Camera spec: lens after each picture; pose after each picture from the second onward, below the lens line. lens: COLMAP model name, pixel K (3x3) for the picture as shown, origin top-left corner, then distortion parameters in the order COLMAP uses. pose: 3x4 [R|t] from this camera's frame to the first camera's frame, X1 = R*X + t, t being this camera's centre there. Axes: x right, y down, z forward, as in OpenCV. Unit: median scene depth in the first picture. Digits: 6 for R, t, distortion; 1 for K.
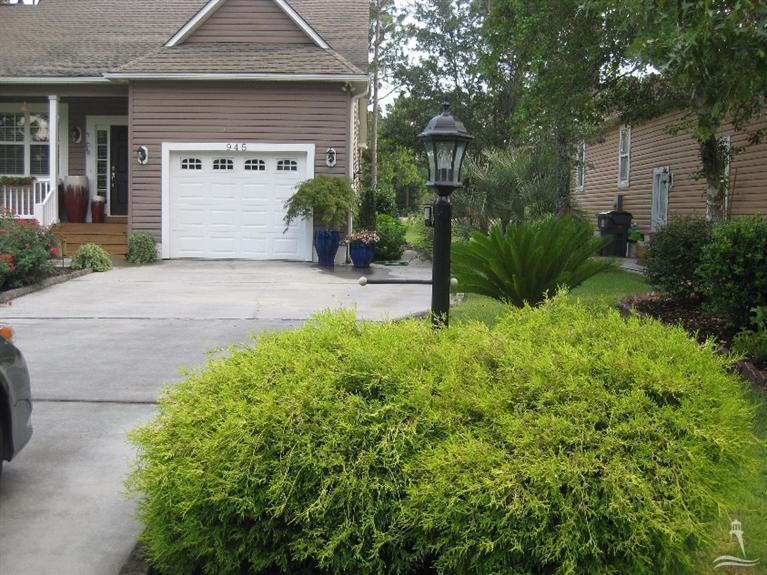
lens RADIAL K [[845.5, 0, 392.9], [0, 845.5, 292.2], [0, 0, 1]] dist [-0.169520, 0.117291]
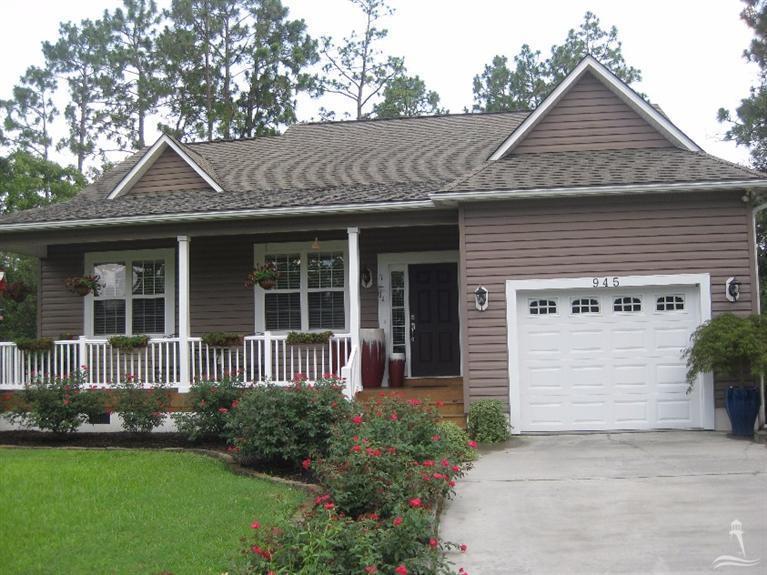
lens RADIAL K [[845.5, 0, 392.9], [0, 845.5, 292.2], [0, 0, 1]] dist [-0.169520, 0.117291]
pose [[0.984826, -0.056733, -0.164008, -0.251049], [0.028252, 0.984860, -0.171035, -0.040014], [0.171228, 0.163806, 0.971519, 0.229906]]
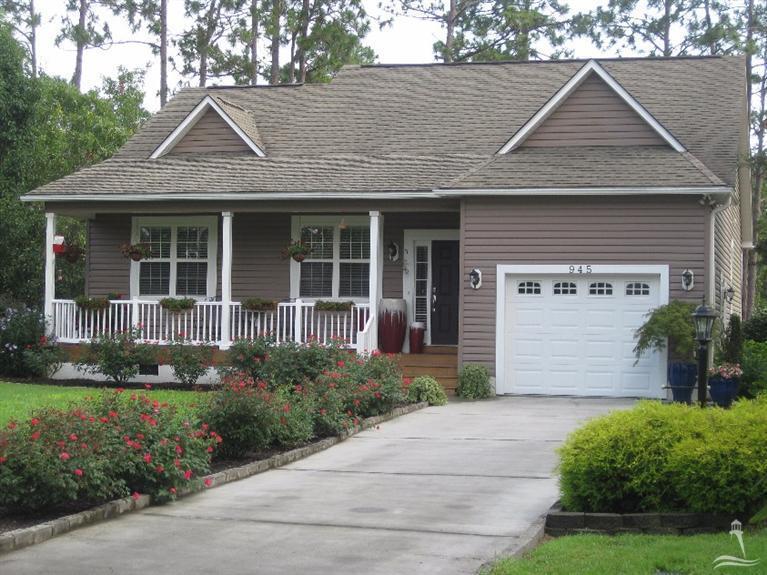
lens RADIAL K [[1549.7, 0, 383.5], [0, 1549.7, 287.5], [0, 0, 1]] dist [-0.102831, -0.130864]
pose [[0.956586, -0.012566, -0.291178, 0.090684], [-0.023314, 0.992569, -0.119429, 0.046673], [0.290515, 0.121033, 0.949185, -0.614264]]
